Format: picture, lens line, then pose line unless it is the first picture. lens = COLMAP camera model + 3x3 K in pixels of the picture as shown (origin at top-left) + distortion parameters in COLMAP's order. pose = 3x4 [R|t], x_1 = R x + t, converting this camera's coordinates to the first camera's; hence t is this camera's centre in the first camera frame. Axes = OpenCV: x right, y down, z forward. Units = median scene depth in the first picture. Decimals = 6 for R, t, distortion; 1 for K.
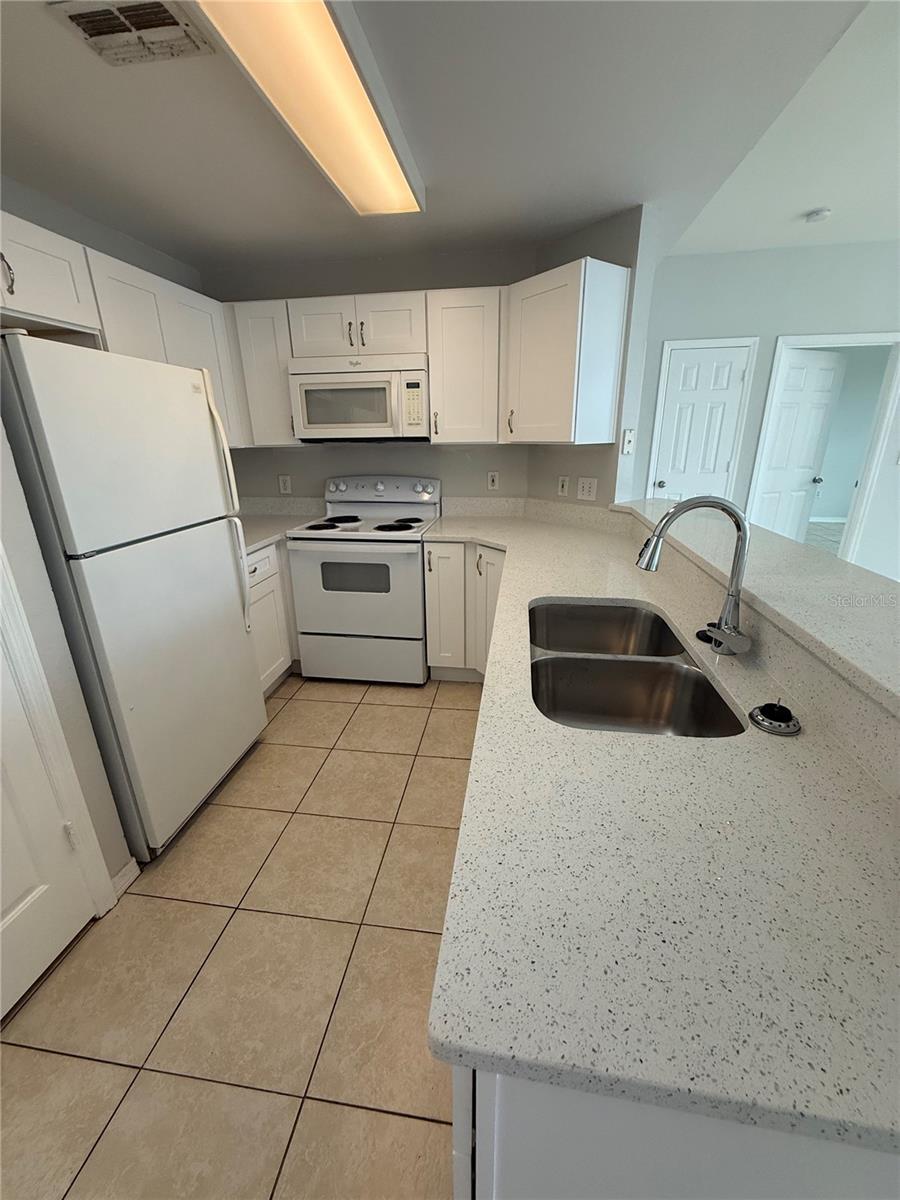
lens RADIAL K [[477.8, 0, 448.4], [0, 477.8, 598.5], [0, 0, 1]] dist [0.001426, -0.000037]
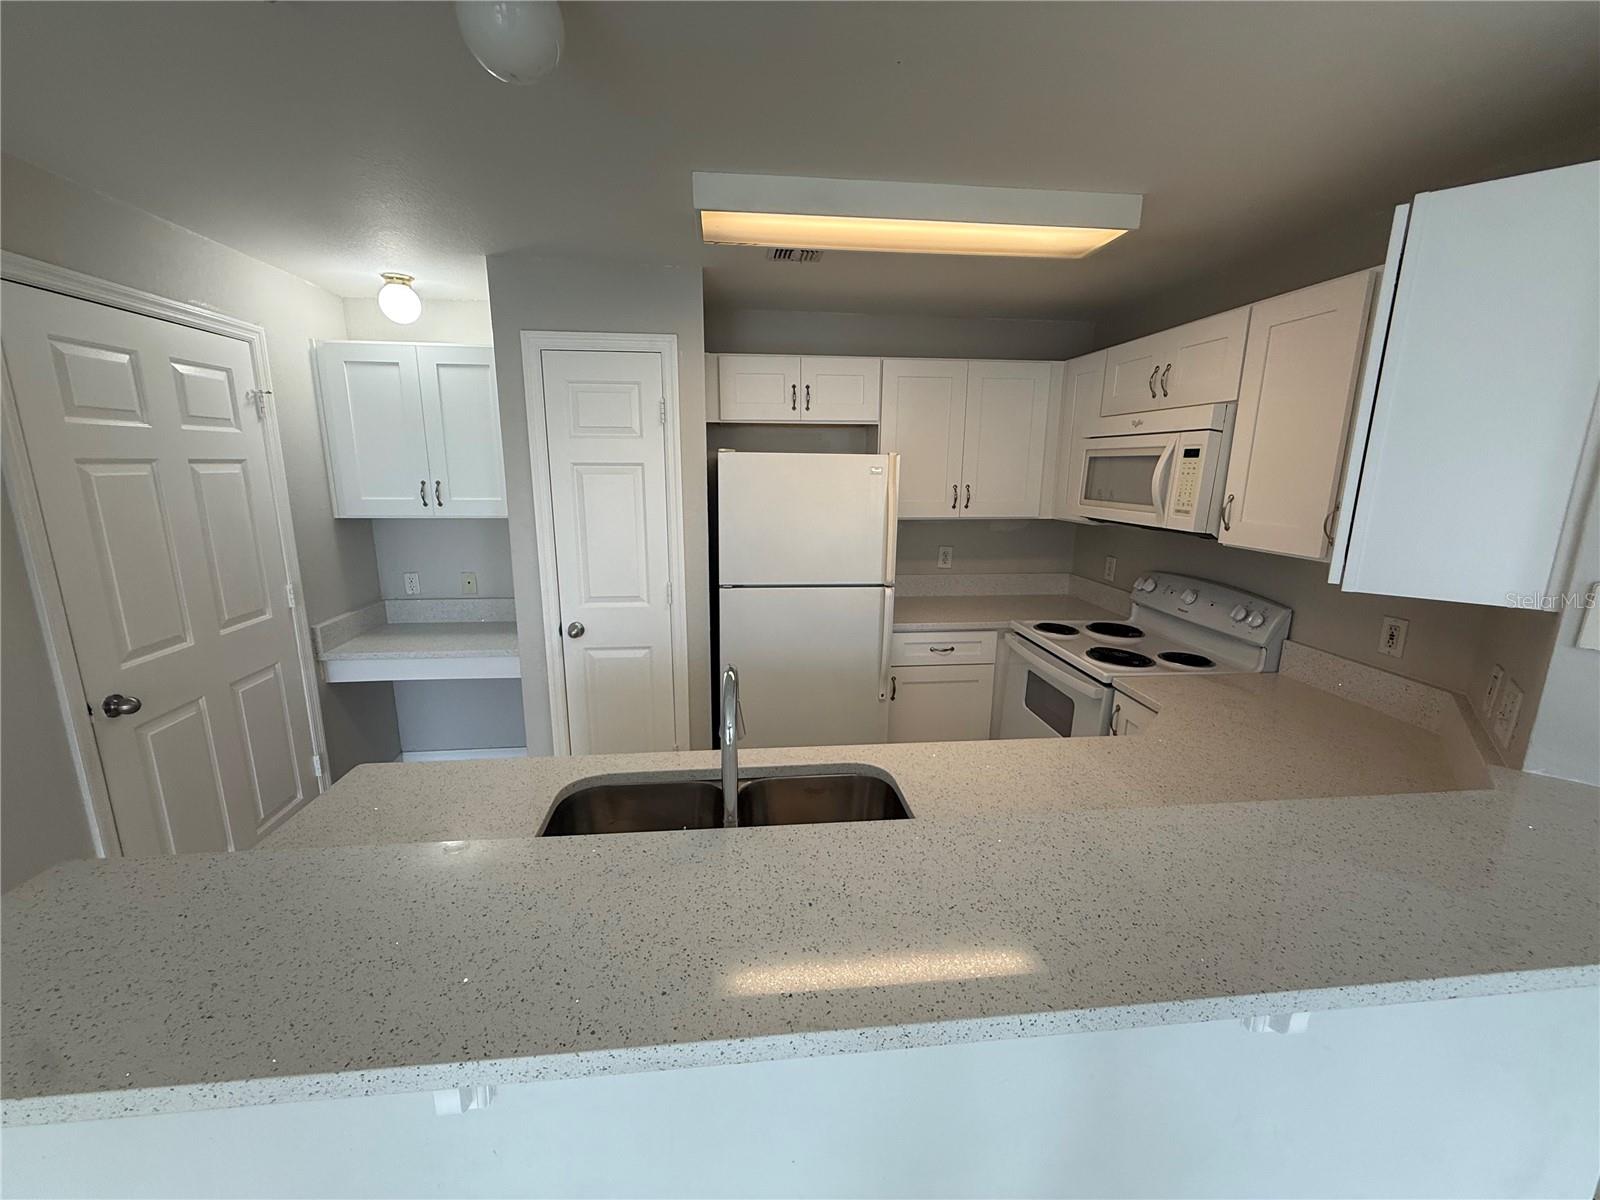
lens RADIAL K [[637.1, 0, 798.9], [0, 637.1, 600.6], [0, 0, 1]] dist [0.001426, -0.000037]
pose [[0.258203, 0.219202, -0.940894, 0.611567], [-0.329297, 0.935566, 0.127594, -0.196763], [0.908237, 0.276889, 0.313748, 0.313597]]
